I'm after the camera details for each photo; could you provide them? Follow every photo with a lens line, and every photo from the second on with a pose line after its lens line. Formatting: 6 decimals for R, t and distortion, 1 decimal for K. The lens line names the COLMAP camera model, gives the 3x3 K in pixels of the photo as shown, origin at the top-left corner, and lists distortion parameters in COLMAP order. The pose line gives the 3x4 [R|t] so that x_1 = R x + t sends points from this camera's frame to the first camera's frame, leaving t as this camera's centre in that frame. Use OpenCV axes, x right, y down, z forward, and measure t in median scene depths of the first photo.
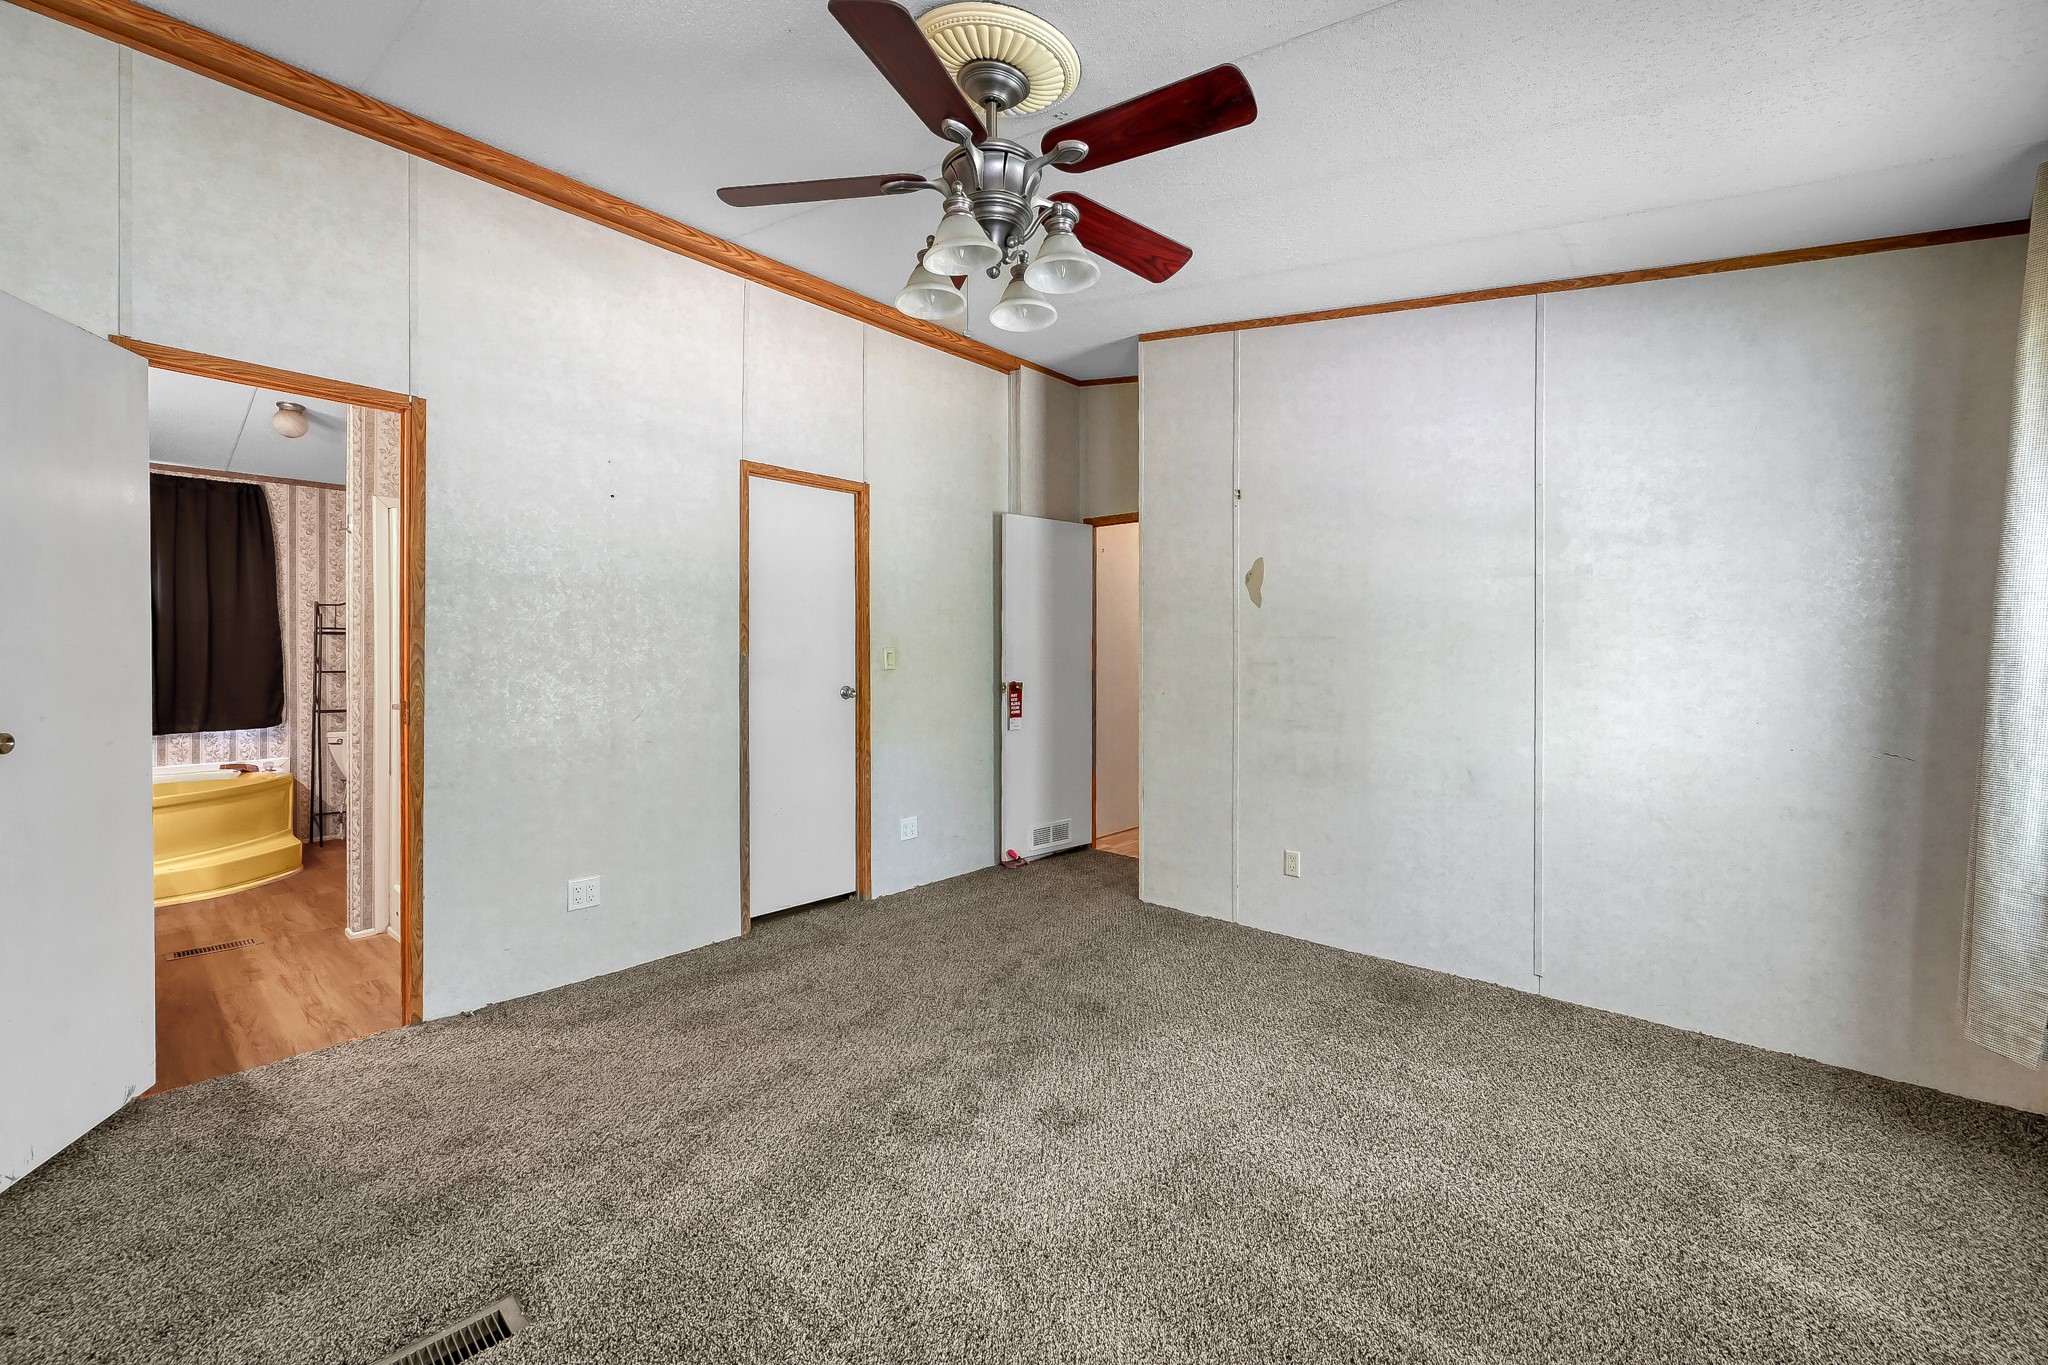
lens RADIAL K [[811.8, 0, 1021.2], [0, 811.8, 670.8], [0, 0, 1]] dist [-0.001553, 0.000617]
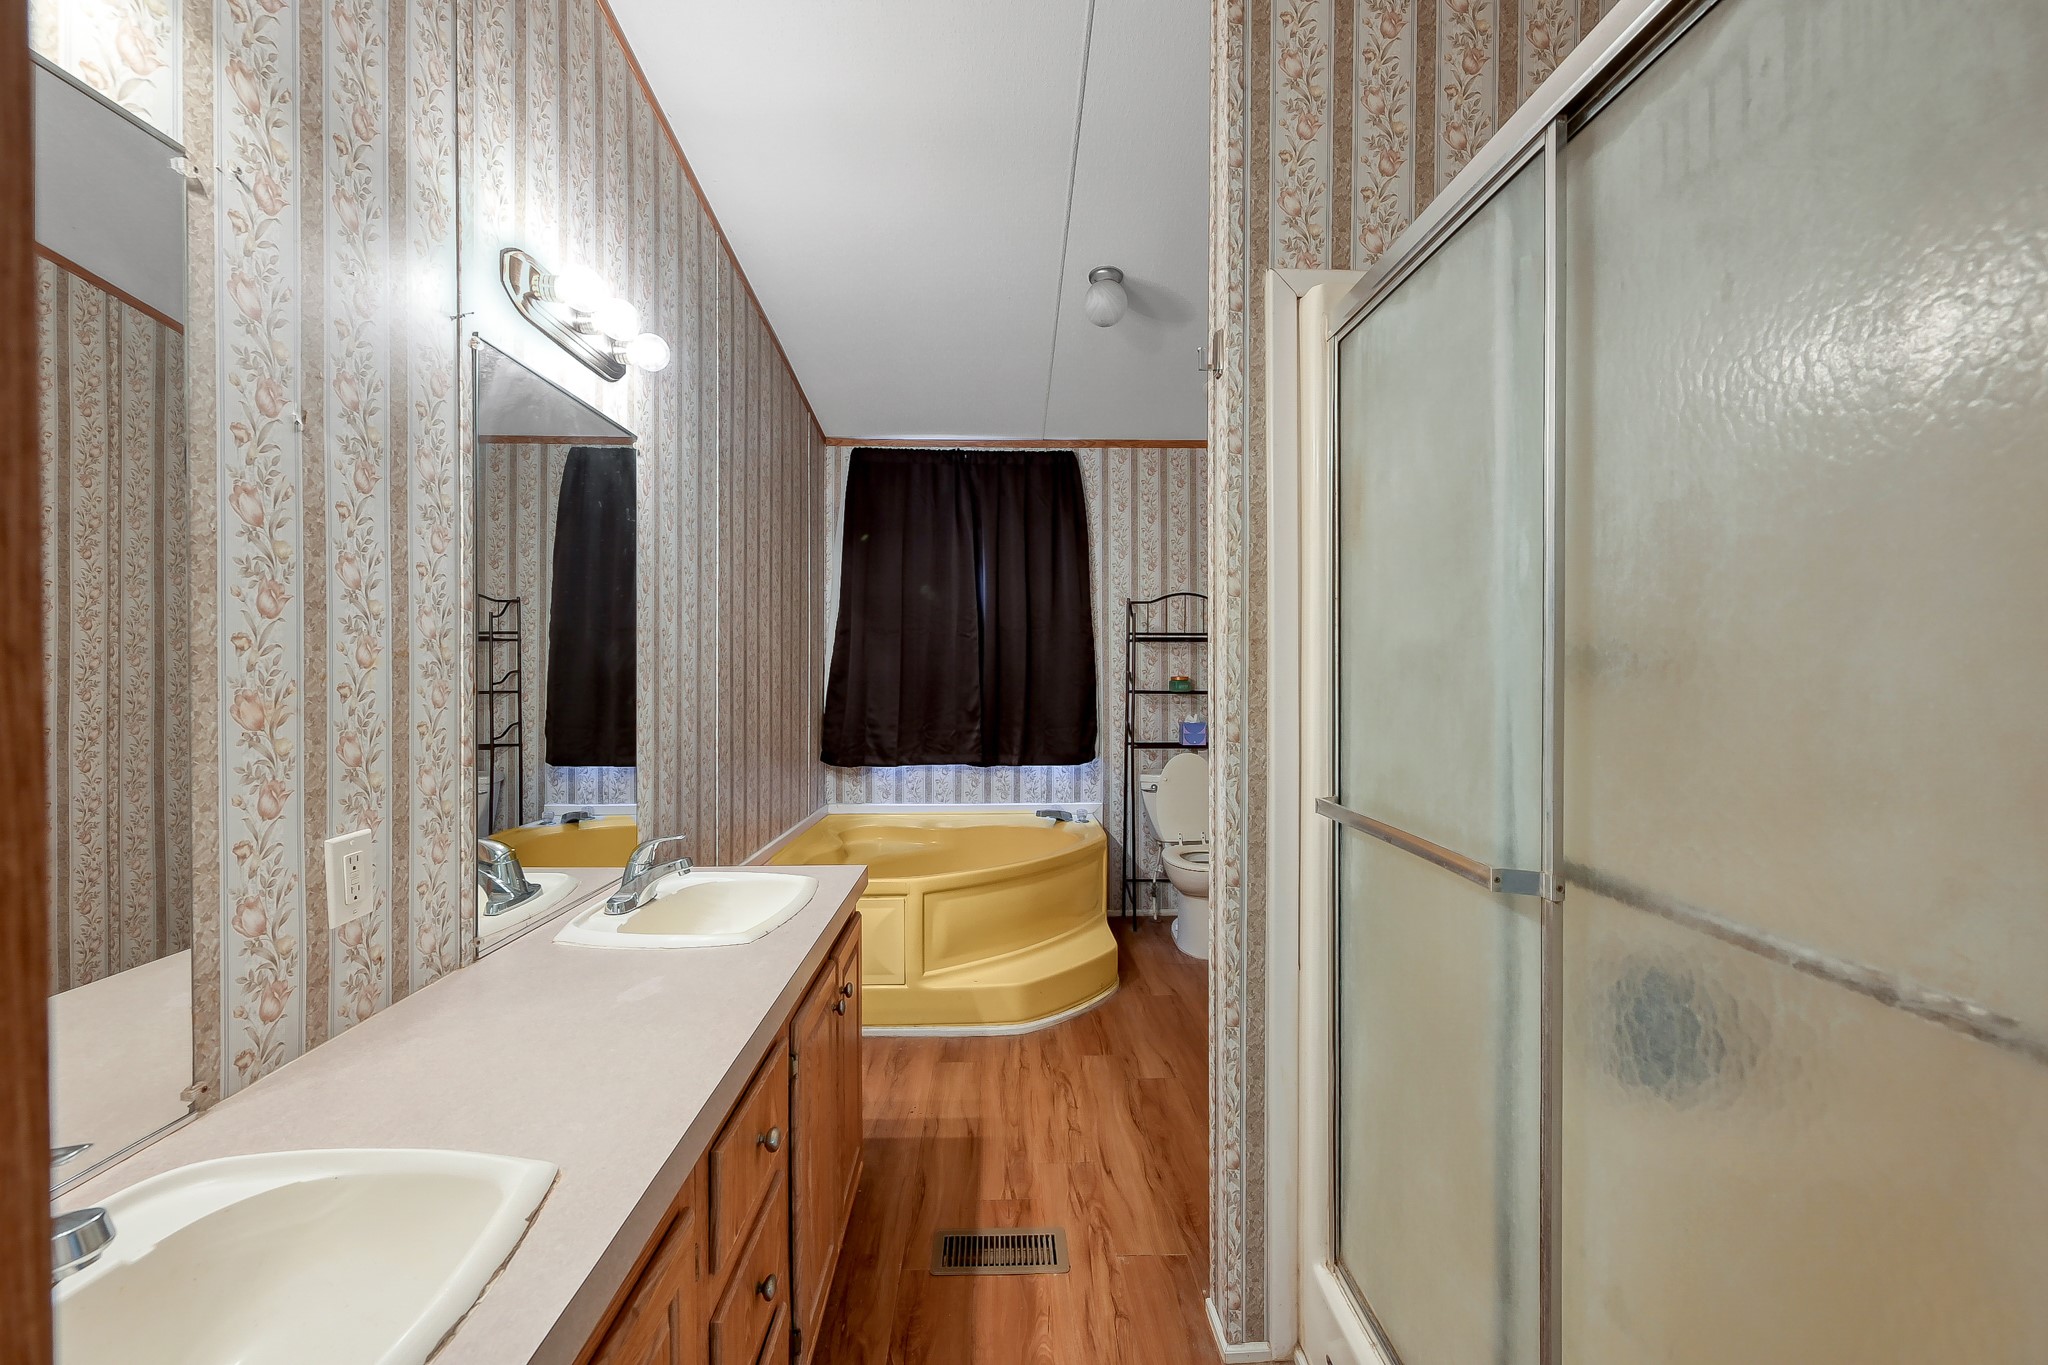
lens RADIAL K [[811.8, 0, 1024.4], [0, 811.8, 676.0], [0, 0, 1]] dist [-0.001553, 0.000617]
pose [[0.679398, -0.004343, -0.733757, -0.390706], [0.000105, 0.999983, -0.005822, -0.009135], [0.733770, 0.003879, 0.679387, 0.426579]]
